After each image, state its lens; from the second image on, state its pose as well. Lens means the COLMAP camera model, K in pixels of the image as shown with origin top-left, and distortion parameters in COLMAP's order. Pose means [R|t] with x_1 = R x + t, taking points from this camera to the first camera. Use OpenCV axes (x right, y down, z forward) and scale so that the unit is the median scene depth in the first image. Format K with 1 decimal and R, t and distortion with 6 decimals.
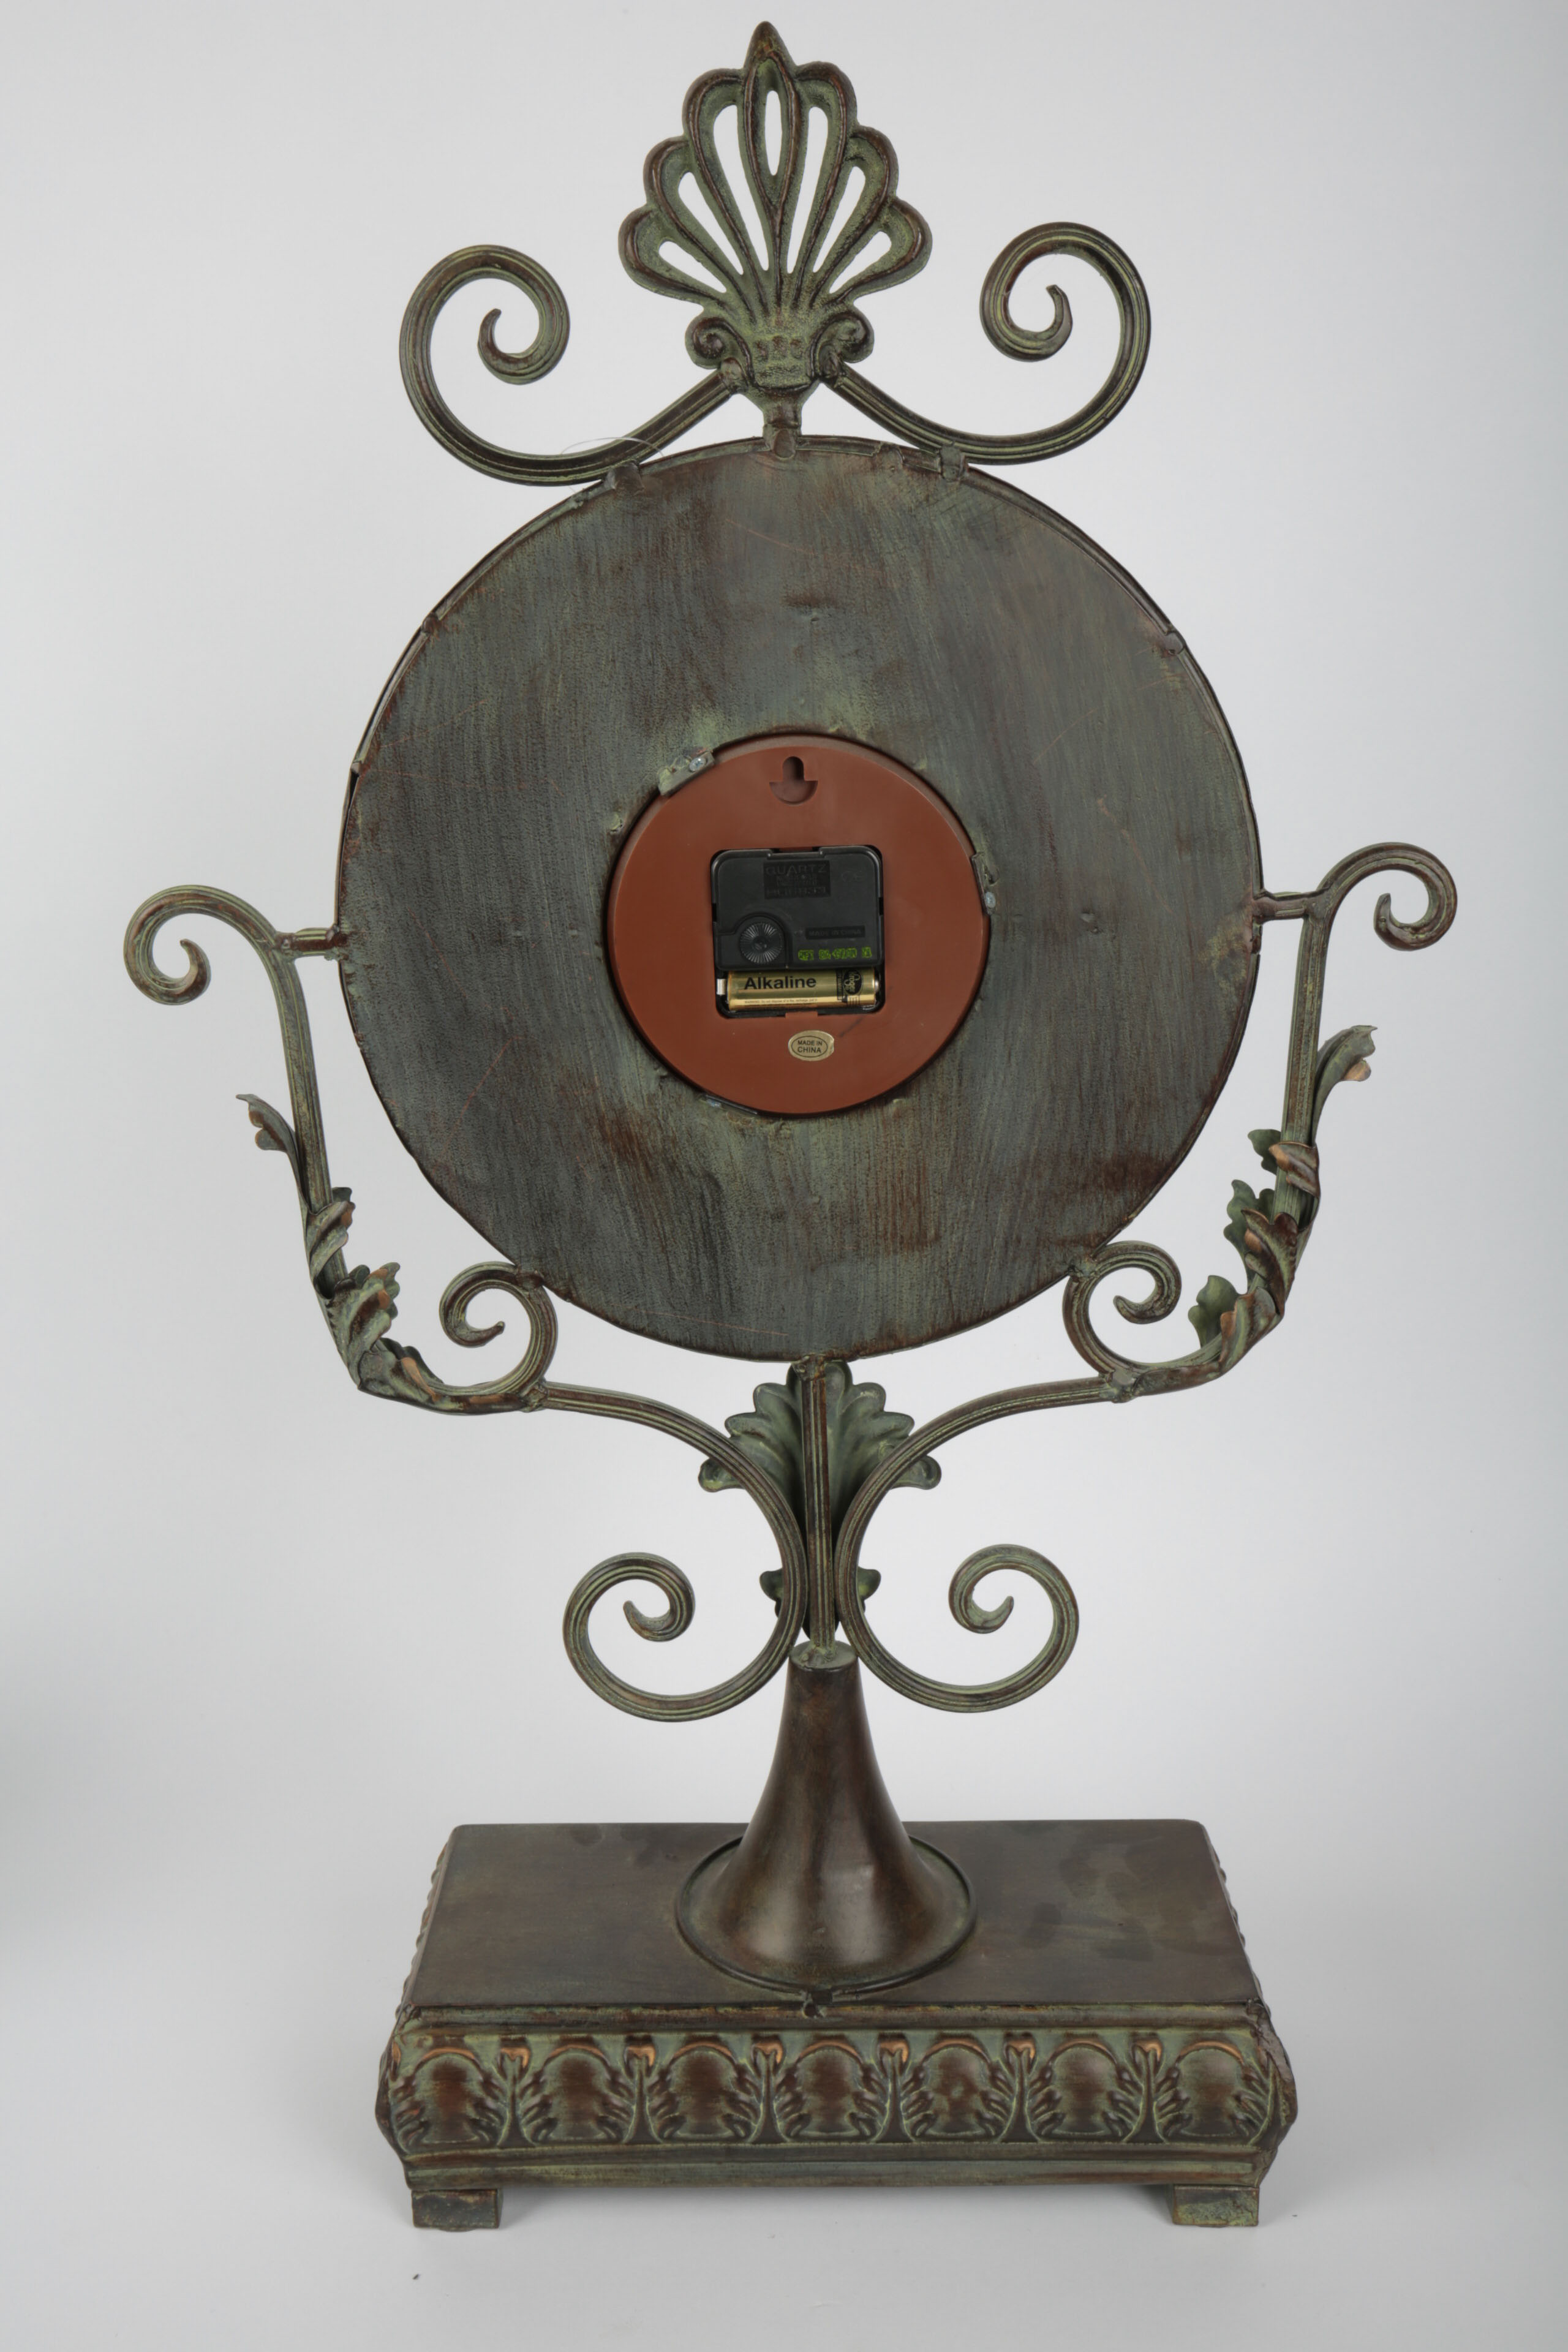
lens RADIAL K [[2177.8, 0, 782.5], [0, 2177.8, 1156.3], [0, 0, 1]] dist [0.033647, -0.014043]
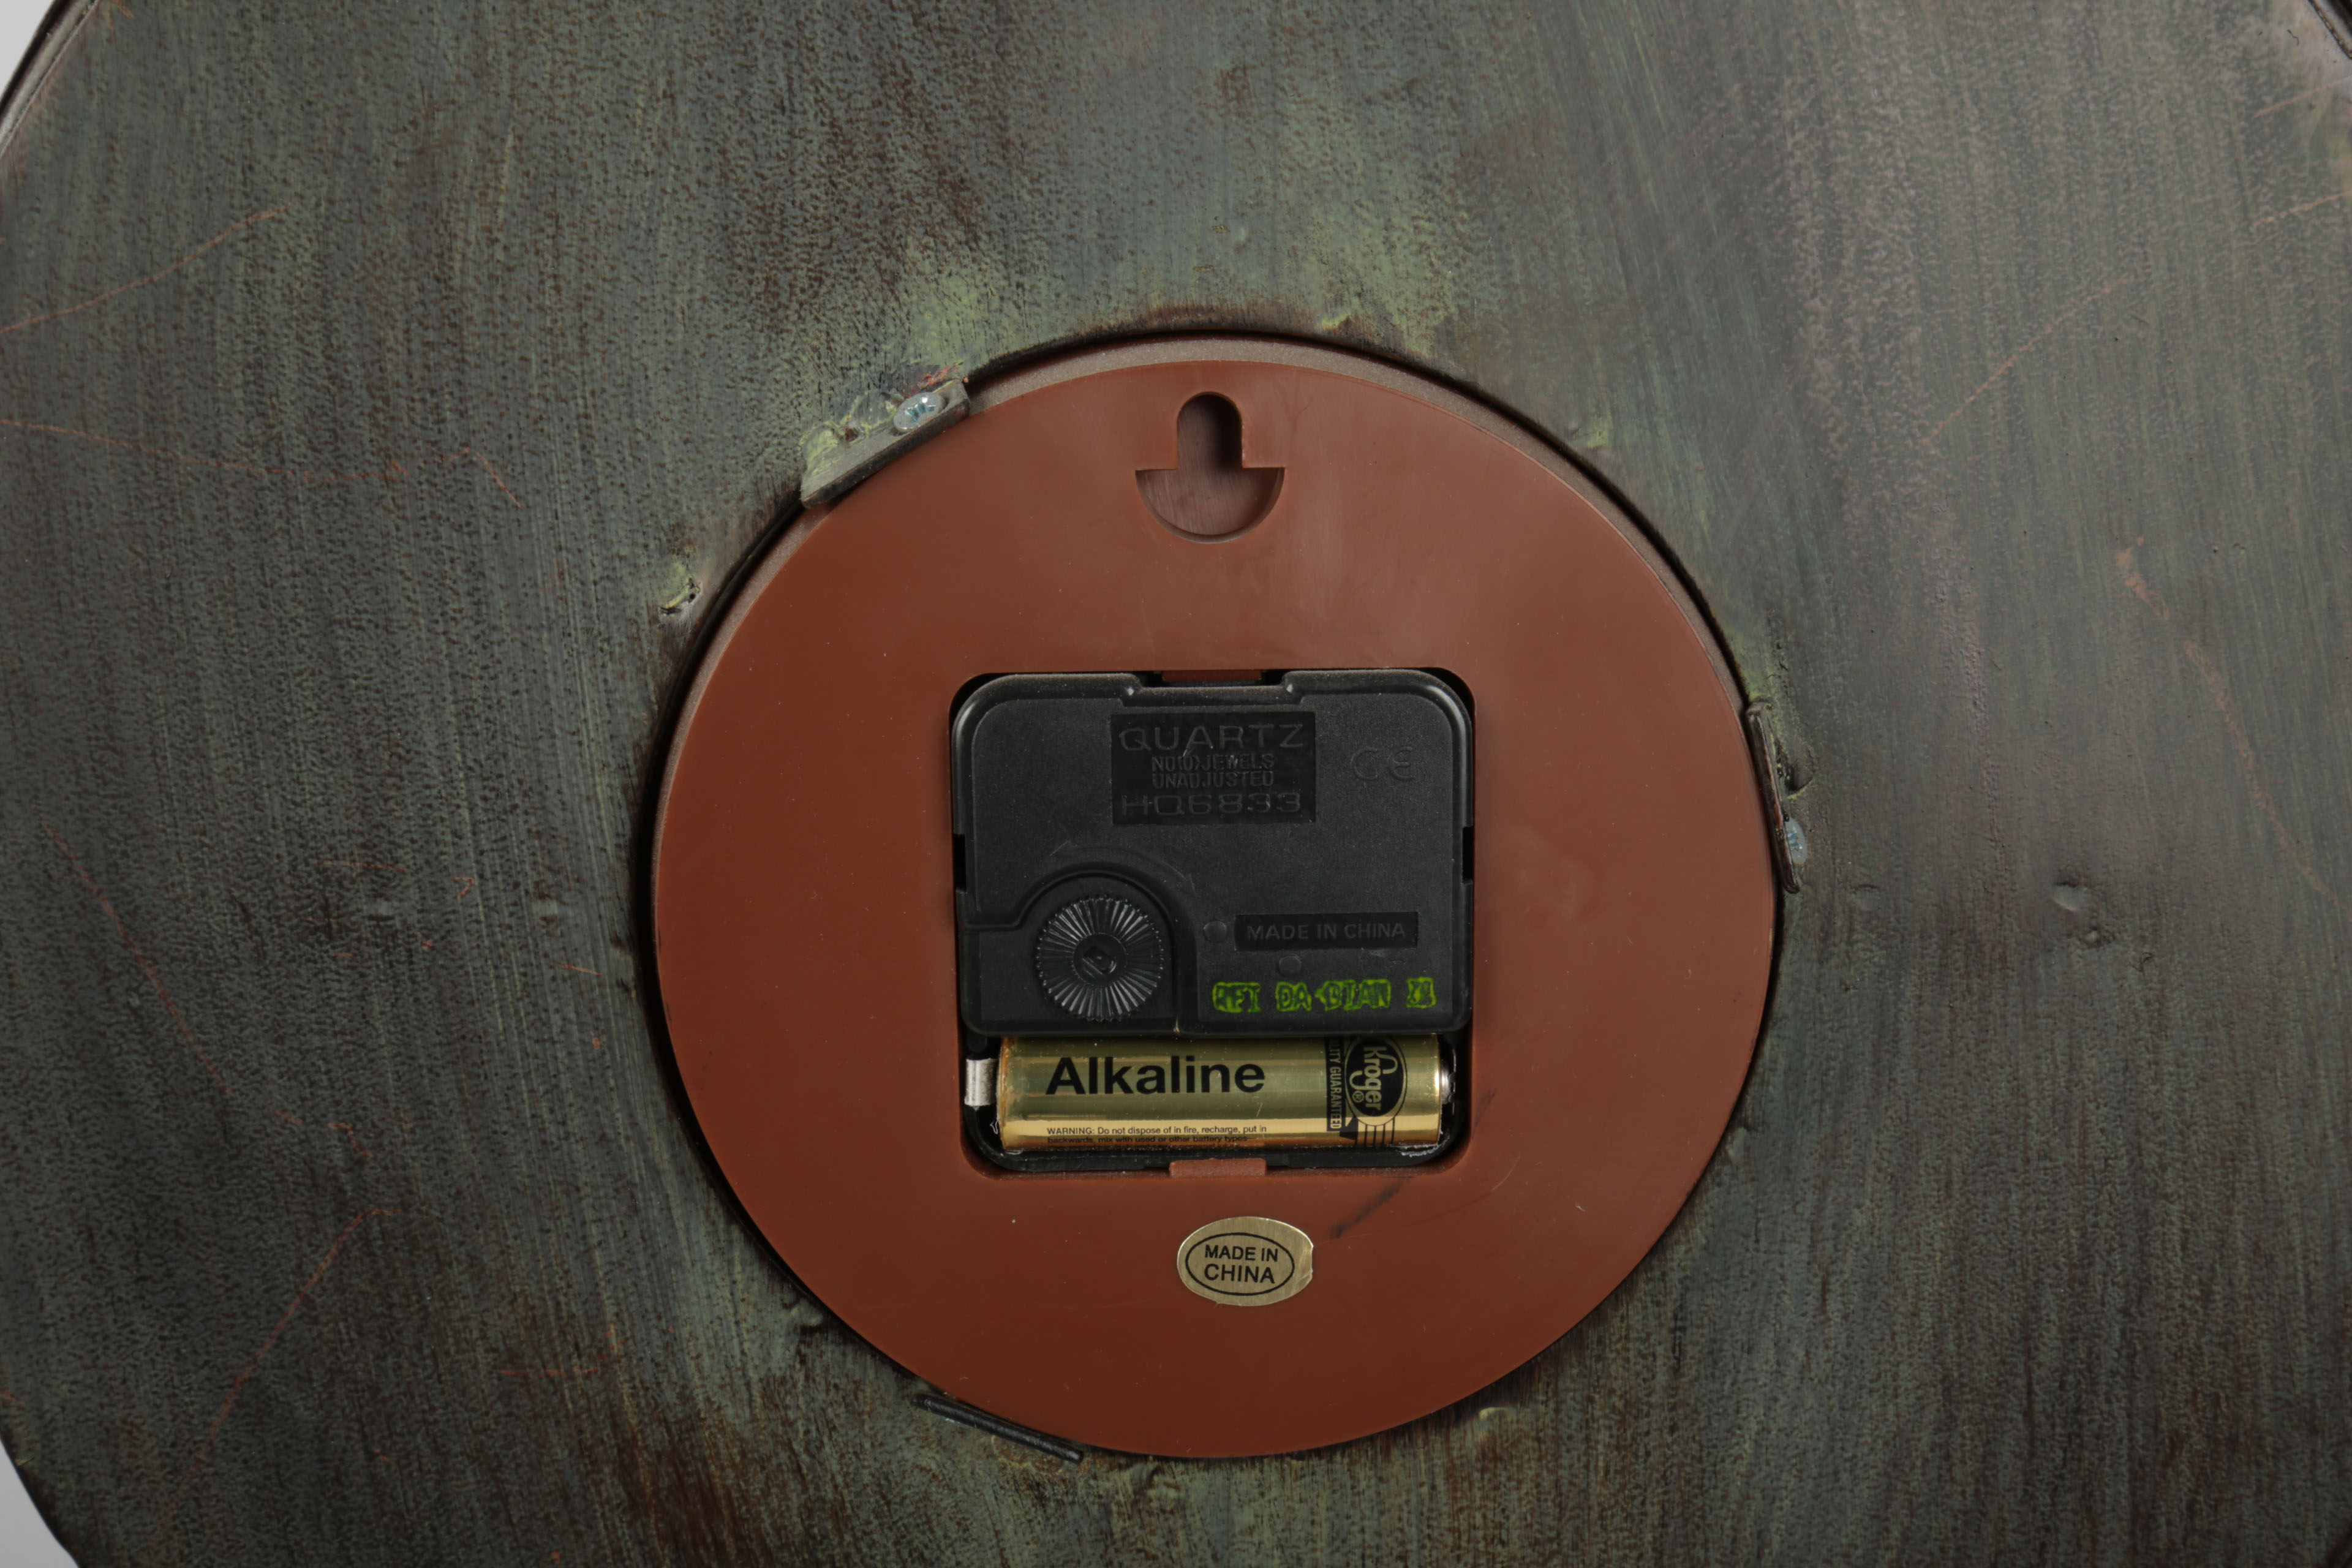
lens RADIAL K [[2177.8, 0, 1176.0], [0, 2177.8, 784.0], [0, 0, 1]] dist [0.033647, -0.014043]
pose [[0.999749, 0.022170, -0.003194, 0.002007], [-0.022390, 0.993235, -0.113945, -0.086062], [0.000647, 0.113988, 0.993482, 0.666549]]
